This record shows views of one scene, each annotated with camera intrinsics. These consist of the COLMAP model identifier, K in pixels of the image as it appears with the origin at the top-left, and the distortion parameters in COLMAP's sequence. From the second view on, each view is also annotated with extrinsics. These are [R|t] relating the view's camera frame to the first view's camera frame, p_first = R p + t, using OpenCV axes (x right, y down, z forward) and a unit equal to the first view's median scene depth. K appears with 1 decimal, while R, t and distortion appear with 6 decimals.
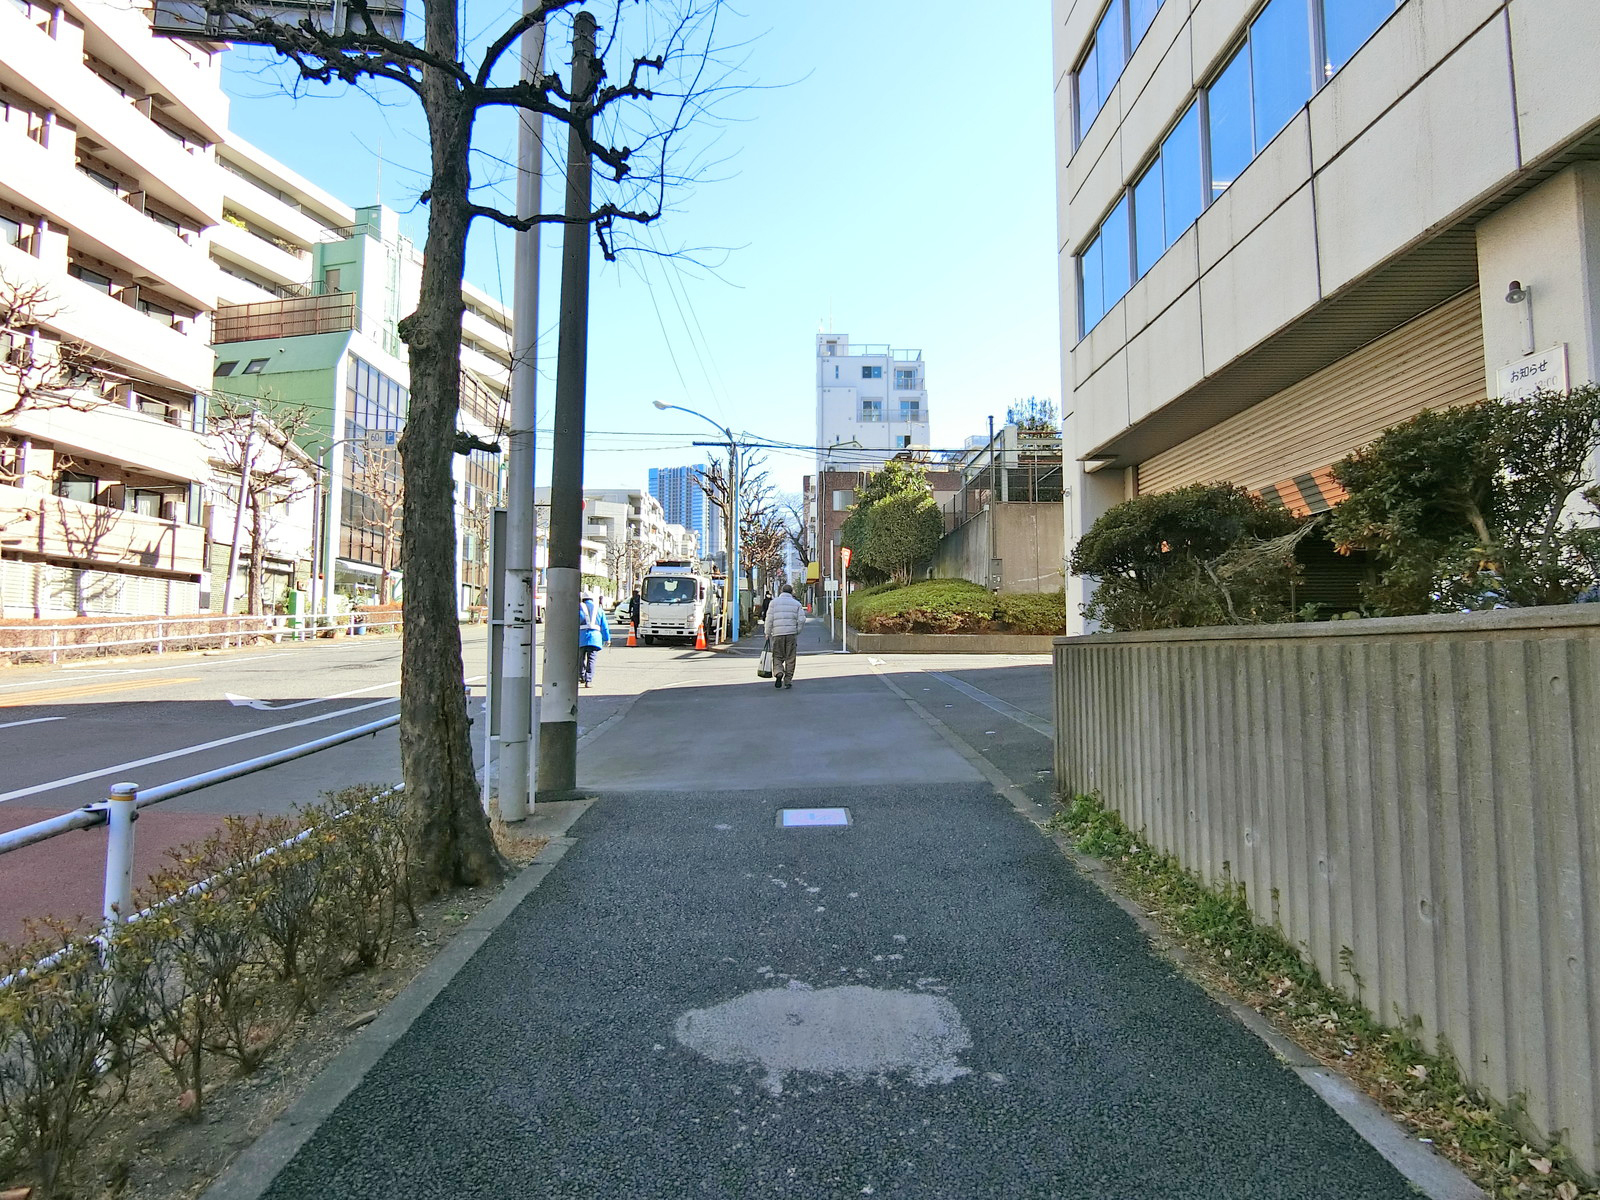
lens RADIAL K [[885.2, 0, 800.0], [0, 885.2, 600.0], [0, 0, 1]] dist [-0.000035, -0.001080]
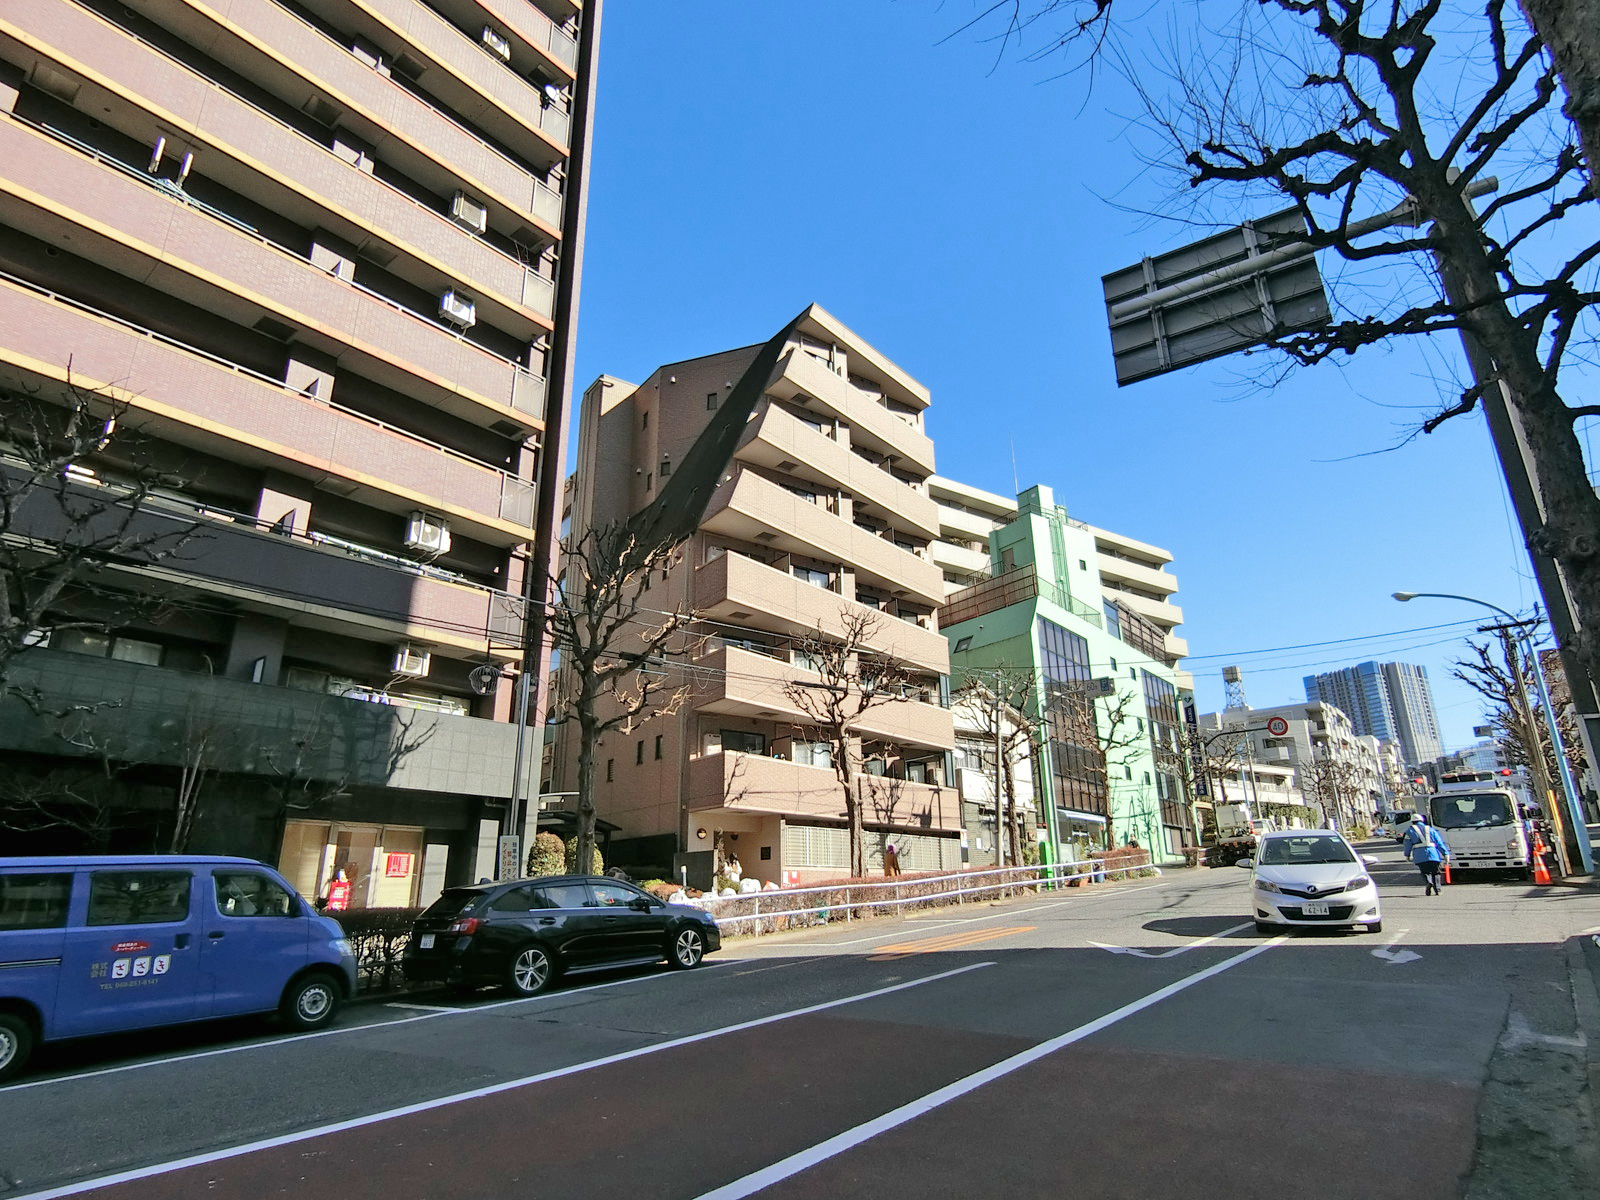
lens RADIAL K [[900.3, 0, 800.0], [0, 900.3, 600.0], [0, 0, 1]] dist [-0.007172, -0.001220]
pose [[0.772324, -0.221295, -0.595436, -0.088994], [0.057878, 0.957973, -0.280960, -0.001141], [0.632587, 0.182530, 0.752673, -0.049436]]
